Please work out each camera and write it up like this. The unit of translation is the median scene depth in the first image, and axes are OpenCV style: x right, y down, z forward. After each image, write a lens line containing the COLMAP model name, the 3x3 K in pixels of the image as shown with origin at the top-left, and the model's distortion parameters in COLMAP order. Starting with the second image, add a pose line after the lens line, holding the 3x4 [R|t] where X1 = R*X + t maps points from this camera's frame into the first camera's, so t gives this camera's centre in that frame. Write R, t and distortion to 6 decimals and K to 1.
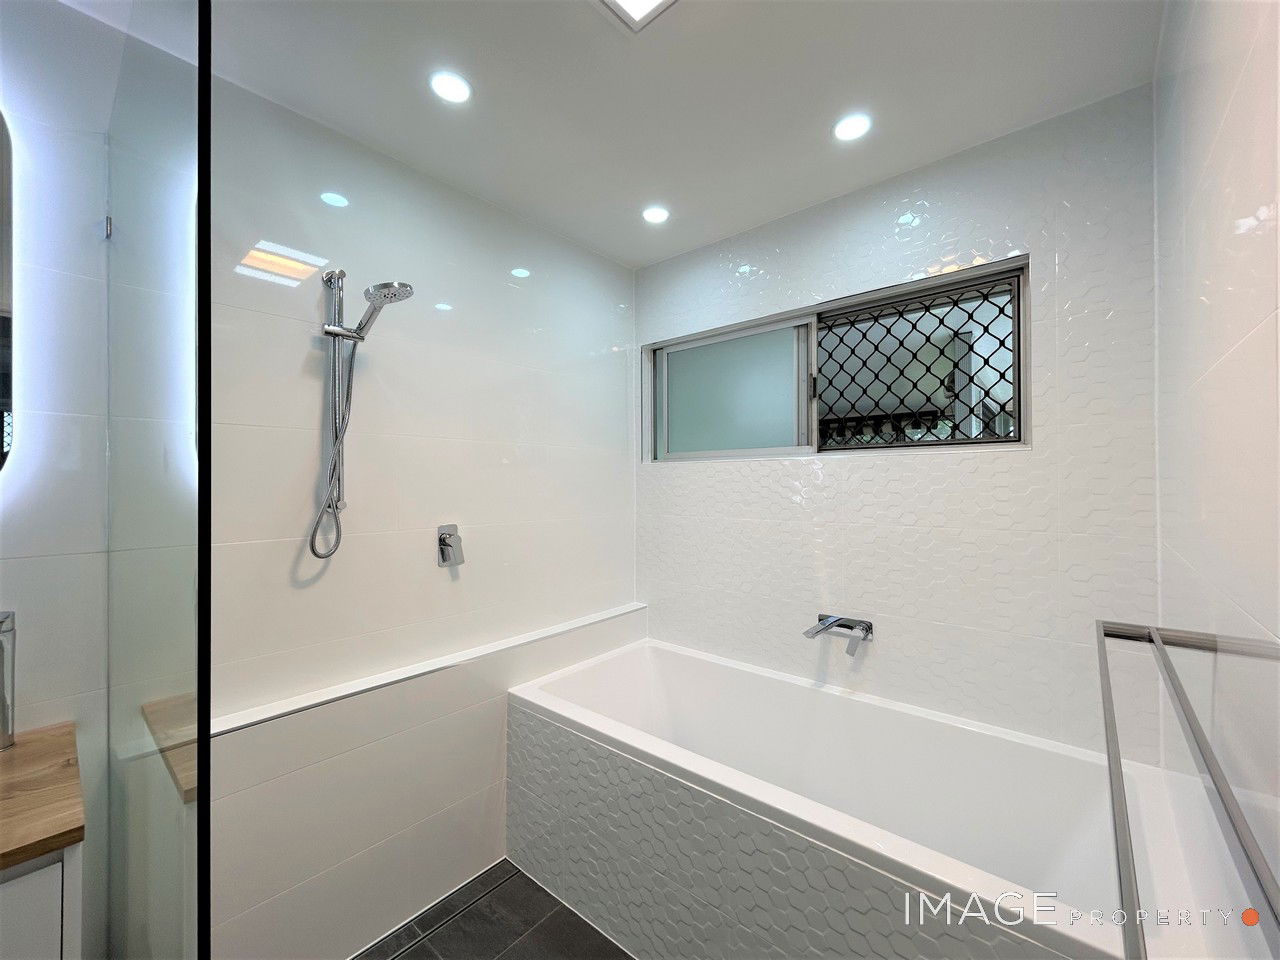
lens RADIAL K [[516.1, 0, 642.5], [0, 516.1, 480.6], [0, 0, 1]] dist [-0.001365, 0.000400]
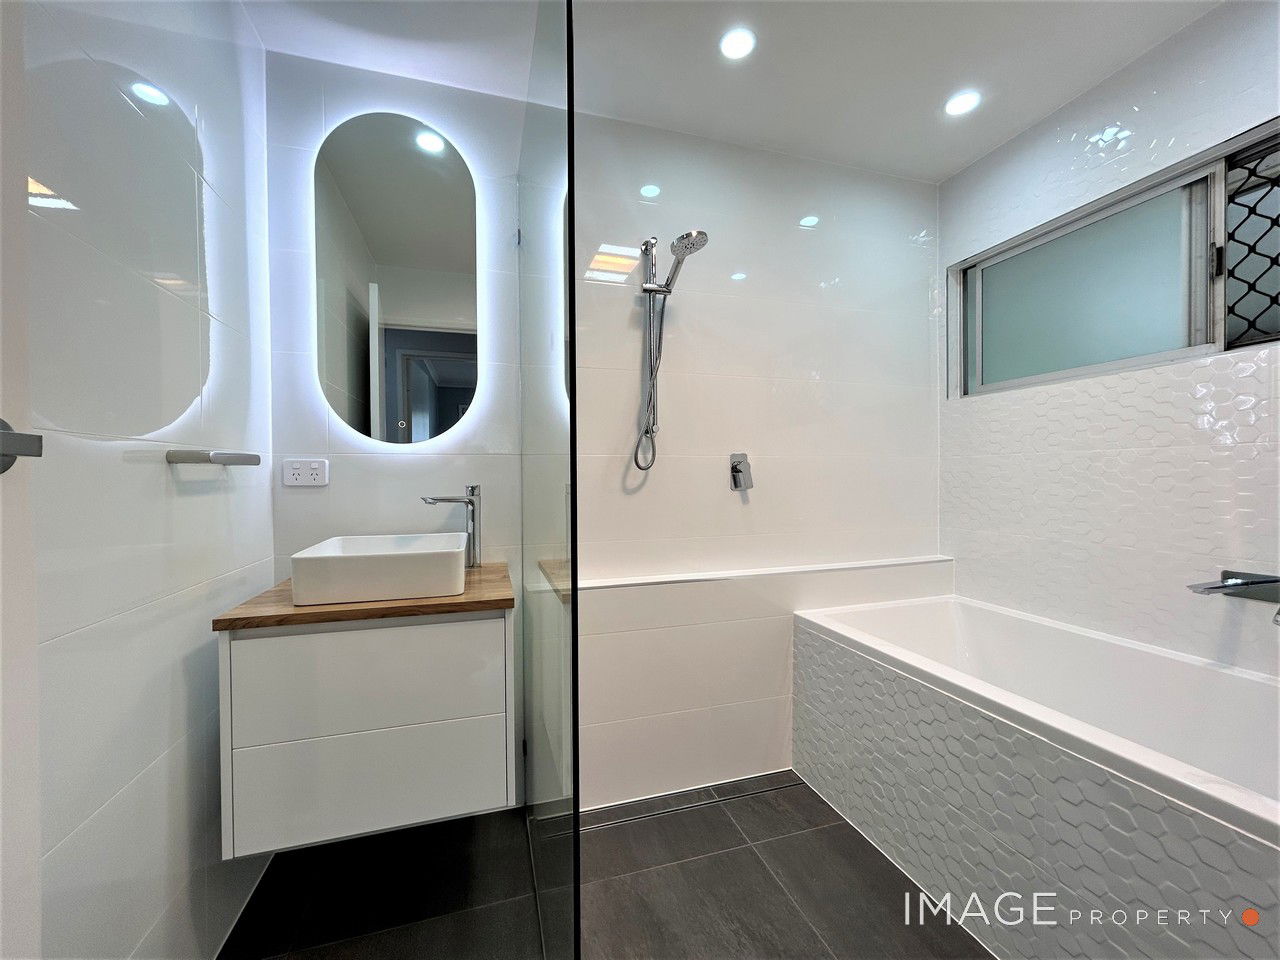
lens RADIAL K [[516.1, 0, 642.5], [0, 516.1, 480.6], [0, 0, 1]] dist [-0.001365, 0.000400]
pose [[0.845829, 0.003087, -0.533445, 0.044357], [0.006717, 0.999842, 0.016435, 0.134986], [0.533411, -0.017485, 0.845675, -0.058191]]
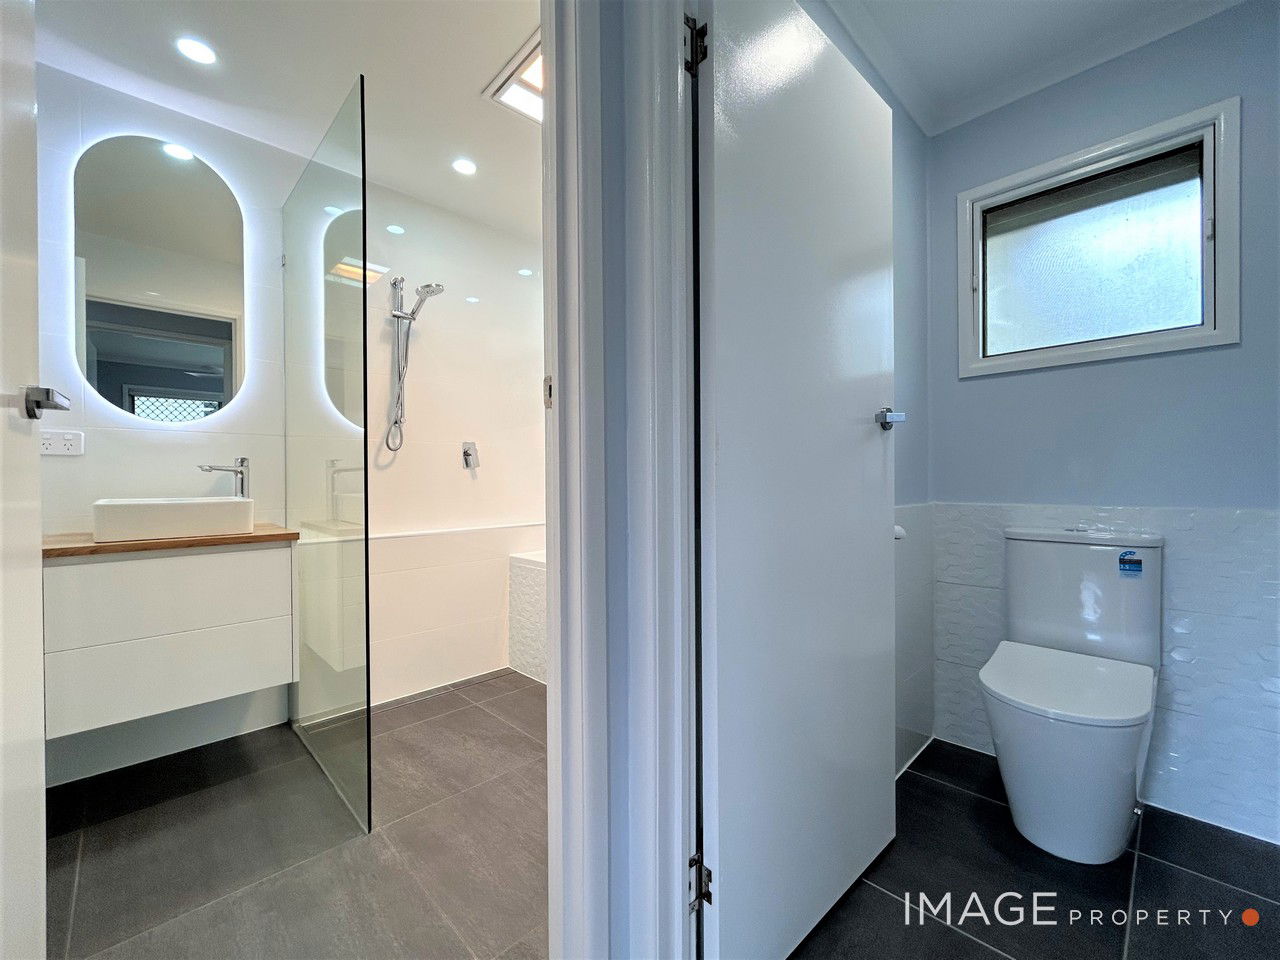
lens RADIAL K [[527.0, 0, 641.9], [0, 527.0, 480.3], [0, 0, 1]] dist [-0.002859, 0.000231]
pose [[0.996337, -0.003060, -0.085459, 0.285791], [0.003904, 0.999945, 0.009711, 0.201773], [0.085424, -0.010009, 0.996294, -0.548202]]
